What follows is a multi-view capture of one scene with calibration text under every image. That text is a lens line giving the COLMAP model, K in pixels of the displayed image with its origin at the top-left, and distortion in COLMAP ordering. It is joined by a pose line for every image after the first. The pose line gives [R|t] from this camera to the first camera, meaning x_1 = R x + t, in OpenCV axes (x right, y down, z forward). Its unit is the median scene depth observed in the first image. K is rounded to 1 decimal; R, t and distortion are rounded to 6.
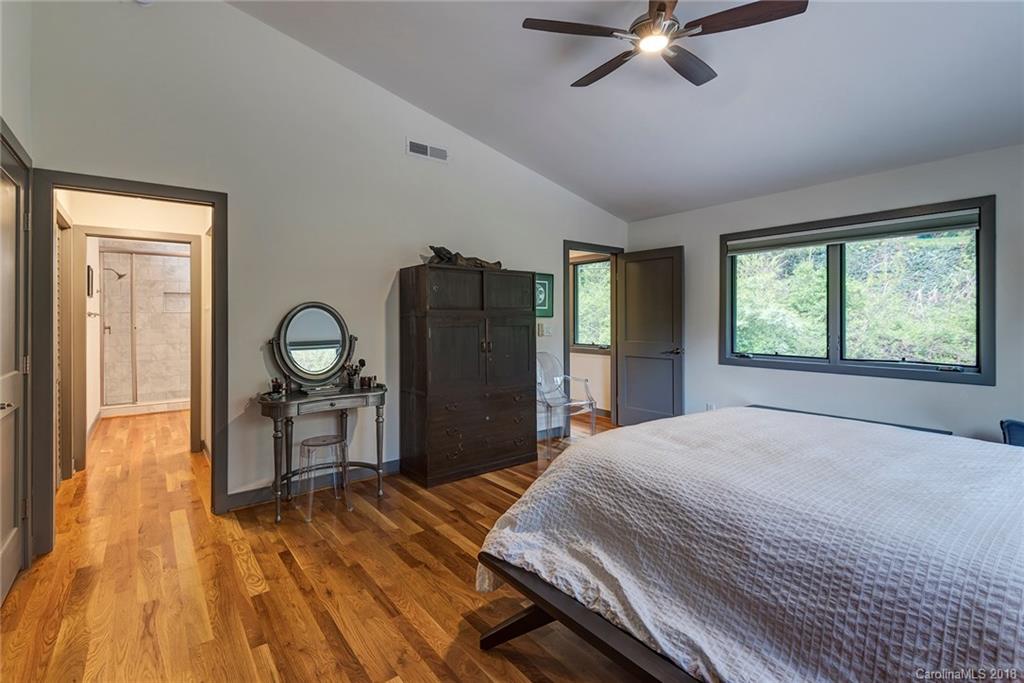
lens RADIAL K [[478.7, 0, 515.0], [0, 478.7, 335.4], [0, 0, 1]] dist [0.015881, -0.008477]
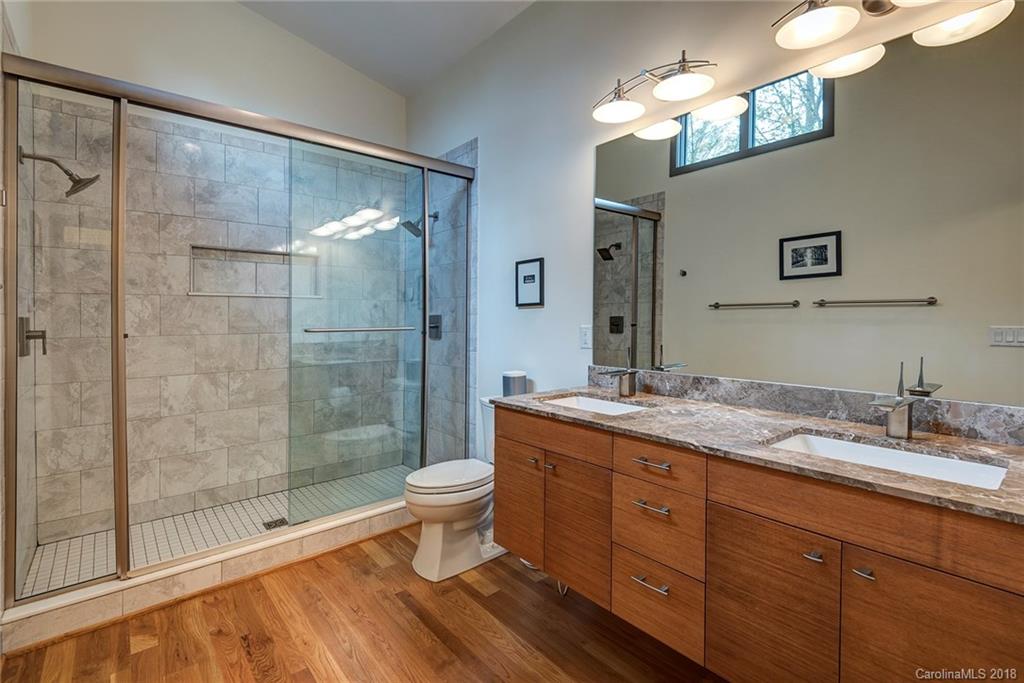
lens RADIAL K [[478.7, 0, 509.6], [0, 478.7, 332.9], [0, 0, 1]] dist [0.015881, -0.008477]
pose [[0.999066, 0.001325, 0.043200, -0.484702], [-0.001065, 0.999981, -0.006047, -0.014050], [-0.043207, 0.005995, 0.999048, 0.592184]]
